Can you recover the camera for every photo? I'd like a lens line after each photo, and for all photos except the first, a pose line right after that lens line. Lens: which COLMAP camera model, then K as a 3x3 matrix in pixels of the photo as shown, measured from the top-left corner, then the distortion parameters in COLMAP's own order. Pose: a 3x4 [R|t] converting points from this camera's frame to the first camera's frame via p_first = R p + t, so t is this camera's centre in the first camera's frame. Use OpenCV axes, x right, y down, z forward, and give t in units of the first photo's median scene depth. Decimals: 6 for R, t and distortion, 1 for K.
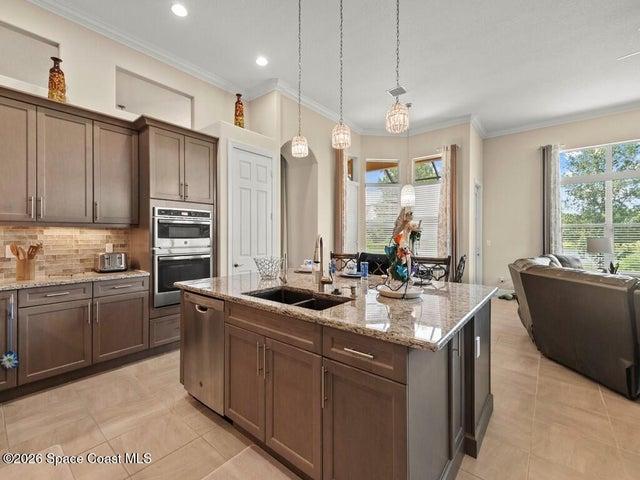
lens RADIAL K [[285.8, 0, 319.3], [0, 285.8, 235.4], [0, 0, 1]] dist [0.003086, -0.003752]
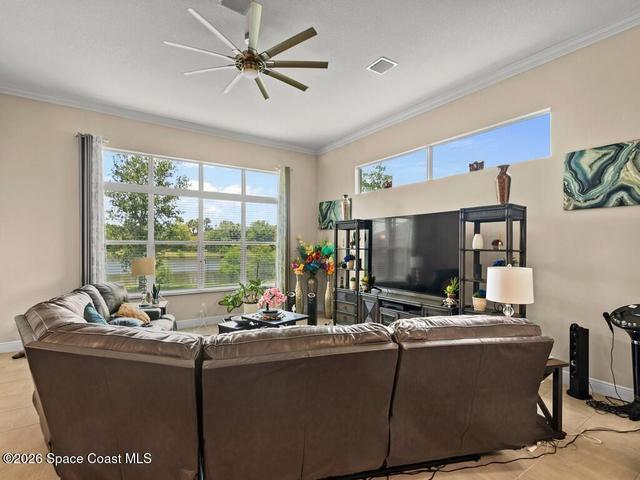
lens RADIAL K [[318.6, 0, 324.5], [0, 318.6, 246.0], [0, 0, 1]] dist [0.003818, 0.000043]
pose [[0.260850, 0.002435, 0.965376, 0.153181], [-0.000876, 0.999997, -0.002286, -0.021210], [-0.965379, -0.000249, 0.260852, 0.182778]]
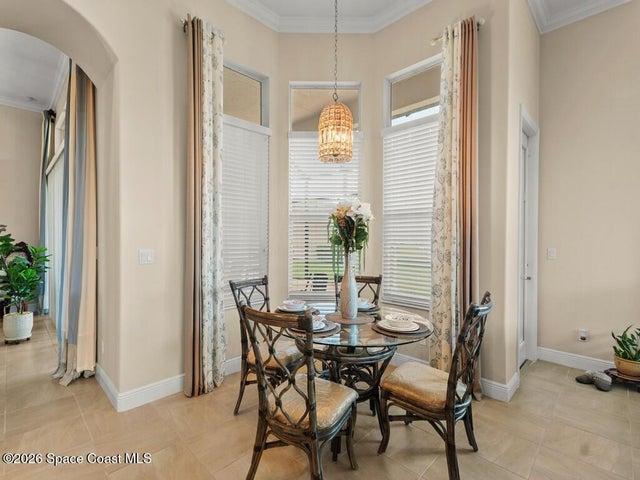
lens RADIAL K [[305.3, 0, 319.6], [0, 305.3, 242.5], [0, 0, 1]] dist [-0.004116, -0.001369]
pose [[0.995887, 0.003760, -0.090528, 0.269143], [-0.003049, 0.999963, 0.007996, 0.004846], [0.090555, -0.007688, 0.995862, 0.487960]]
